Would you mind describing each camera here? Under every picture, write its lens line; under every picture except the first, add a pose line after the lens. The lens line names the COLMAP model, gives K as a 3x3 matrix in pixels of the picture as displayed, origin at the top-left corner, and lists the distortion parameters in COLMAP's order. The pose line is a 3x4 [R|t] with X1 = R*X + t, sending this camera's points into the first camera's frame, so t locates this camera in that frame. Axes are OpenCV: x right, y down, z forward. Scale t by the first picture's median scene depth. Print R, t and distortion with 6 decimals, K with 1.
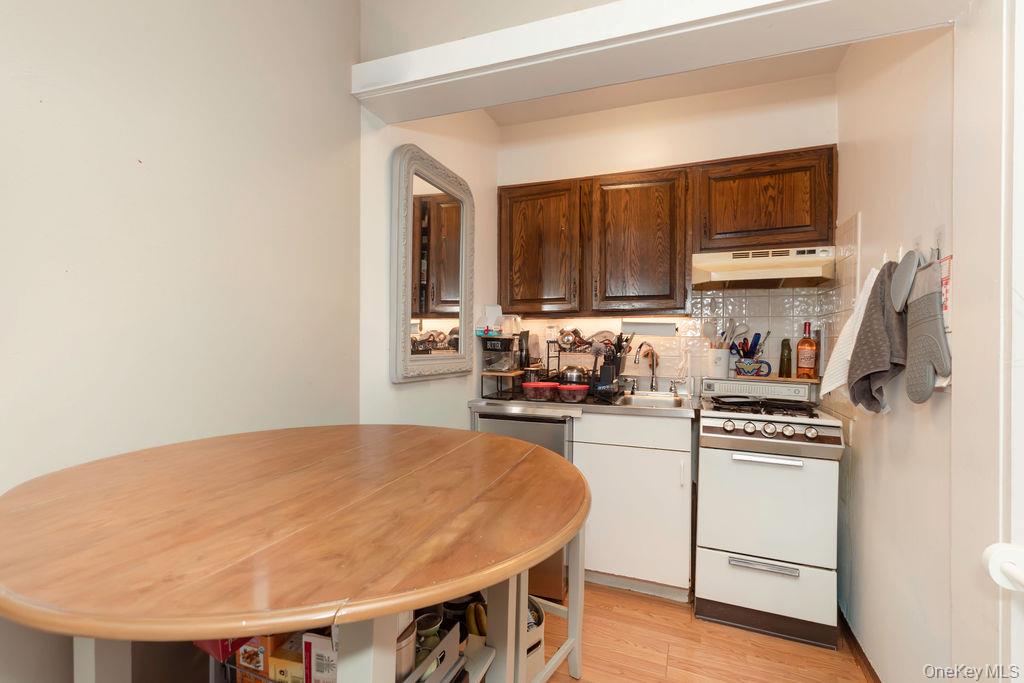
lens RADIAL K [[461.0, 0, 512.7], [0, 461.0, 346.9], [0, 0, 1]] dist [0.001920, -0.000317]
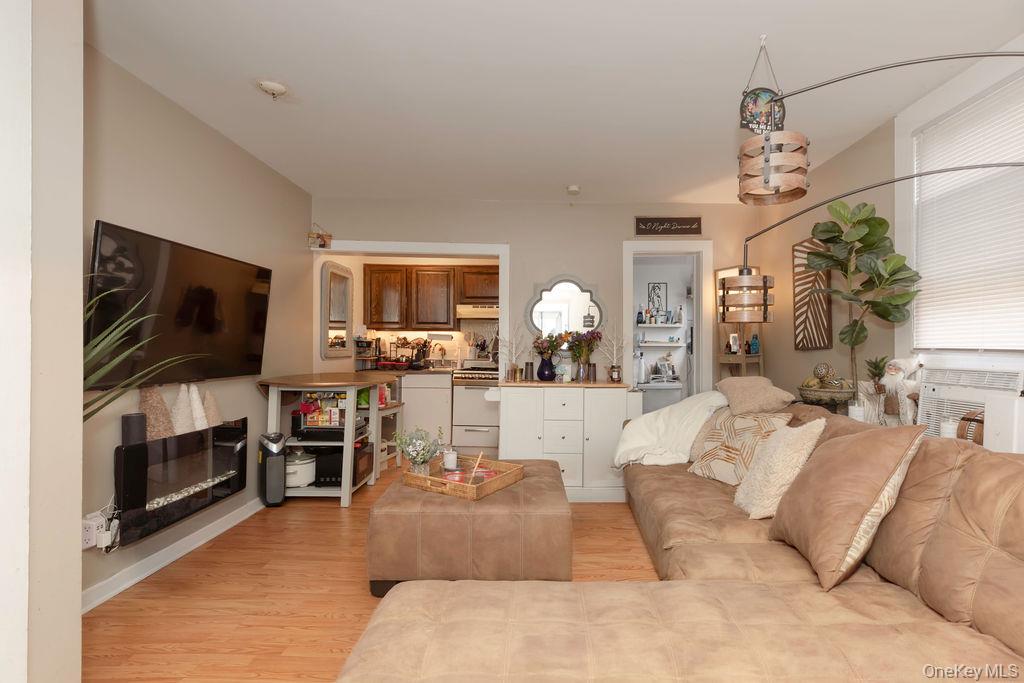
lens RADIAL K [[461.0, 0, 536.5], [0, 461.0, 349.1], [0, 0, 1]] dist [0.001920, -0.000317]
pose [[0.931980, -0.000150, 0.362510, -0.061186], [0.000622, 0.999999, -0.001187, 0.019197], [-0.362509, 0.001332, 0.931979, -1.159406]]
